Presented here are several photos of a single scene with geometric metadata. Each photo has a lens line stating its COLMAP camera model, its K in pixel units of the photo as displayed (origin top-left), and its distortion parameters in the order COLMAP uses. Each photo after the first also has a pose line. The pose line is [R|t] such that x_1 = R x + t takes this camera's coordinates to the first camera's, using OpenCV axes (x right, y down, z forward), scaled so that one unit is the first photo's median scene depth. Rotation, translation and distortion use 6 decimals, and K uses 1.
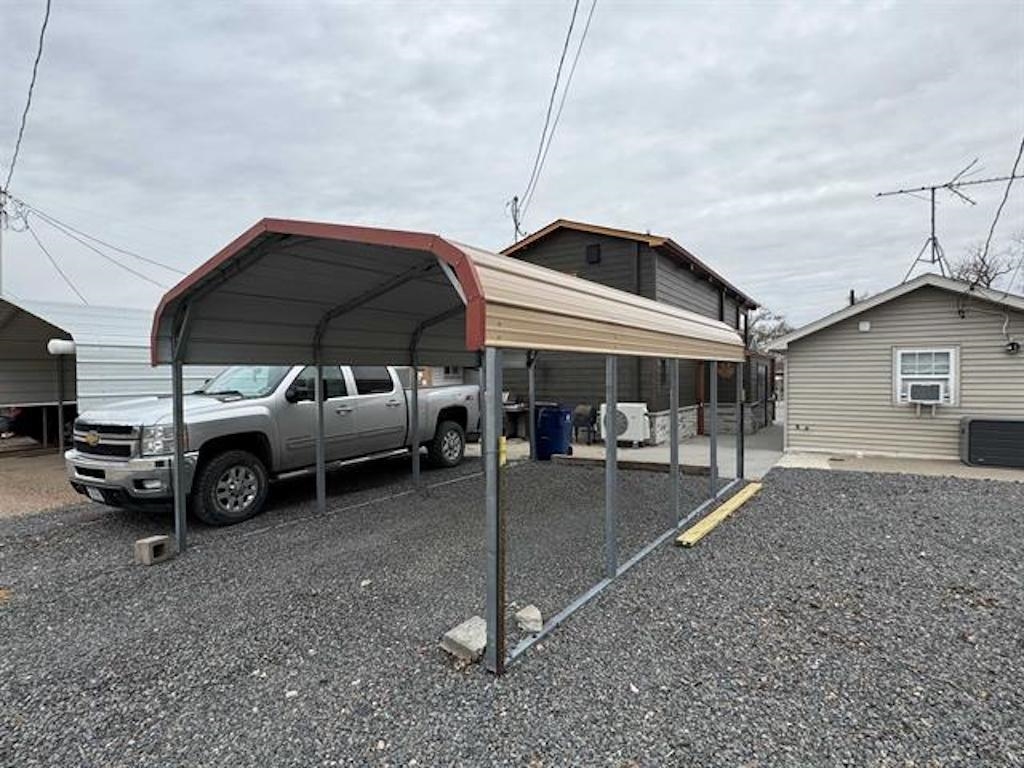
lens RADIAL K [[534.4, 0, 512.0], [0, 534.4, 384.0], [0, 0, 1]] dist [0.000223, 0.000012]
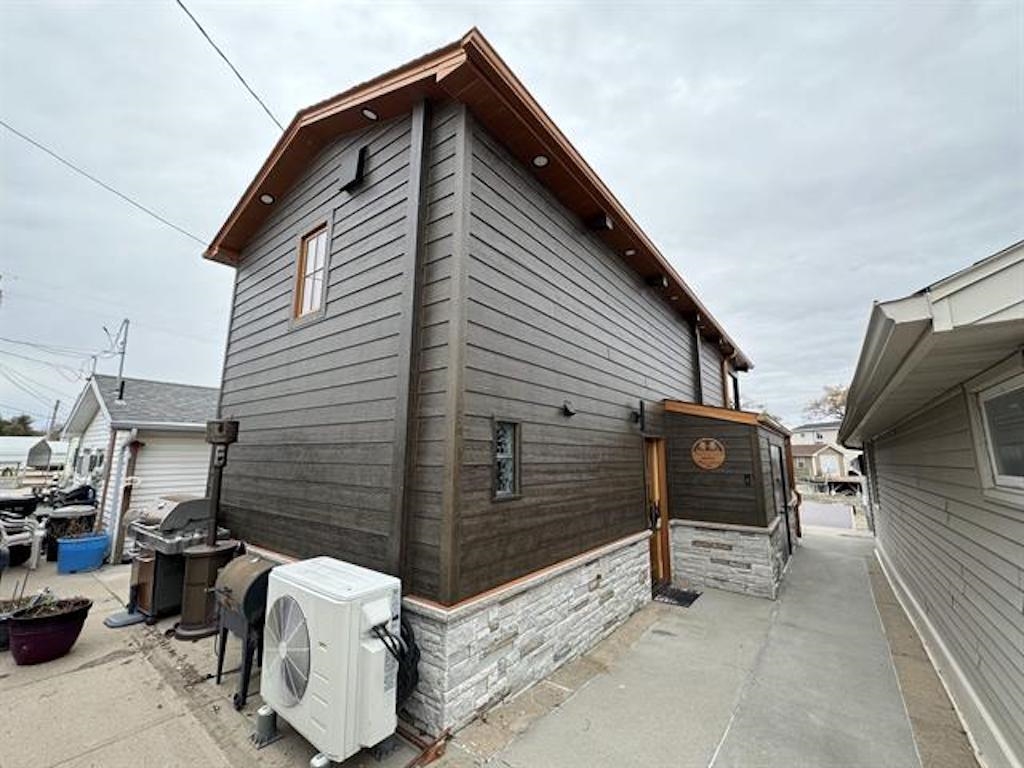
lens RADIAL K [[406.5, 0, 512.0], [0, 406.5, 384.0], [0, 0, 1]] dist [-0.001557, -0.000231]
pose [[0.996734, -0.000769, -0.080757, 0.177271], [-0.014470, 0.982074, -0.187938, -0.011046], [0.079454, 0.188492, 0.978855, 0.429798]]
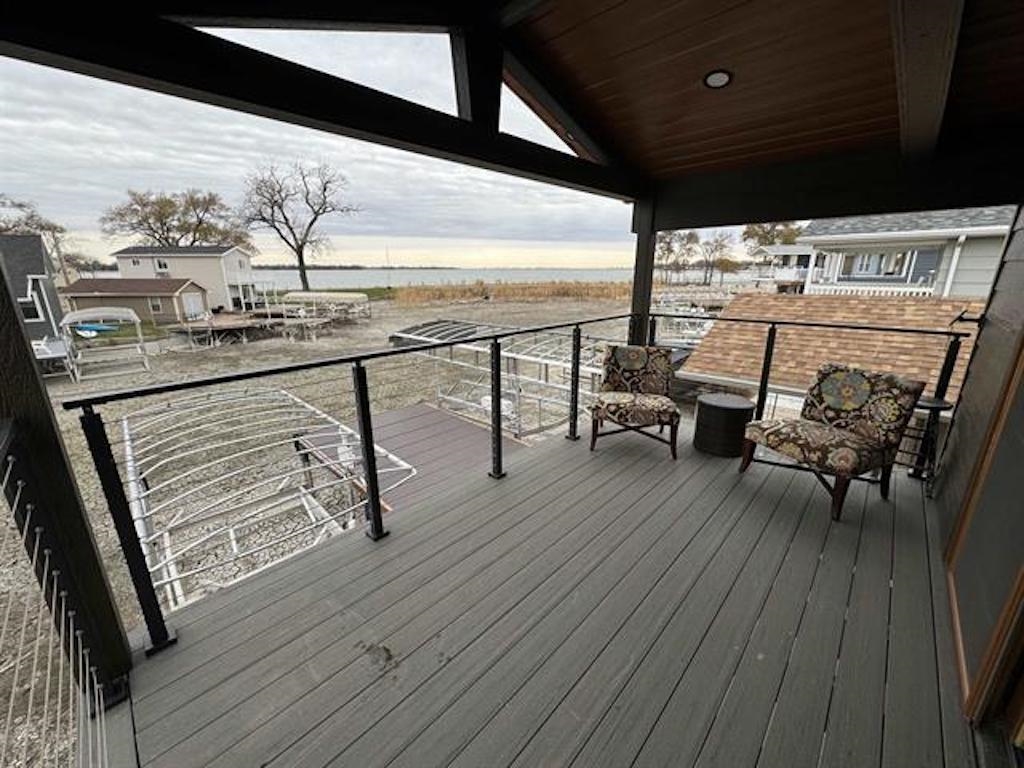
lens RADIAL K [[406.5, 0, 512.0], [0, 406.5, 384.0], [0, 0, 1]] dist [-0.001557, -0.000231]
pose [[0.194030, -0.261638, 0.945462, 0.188266], [0.017087, 0.964533, 0.263409, -0.029910], [-0.980847, -0.034955, 0.191619, 0.540659]]
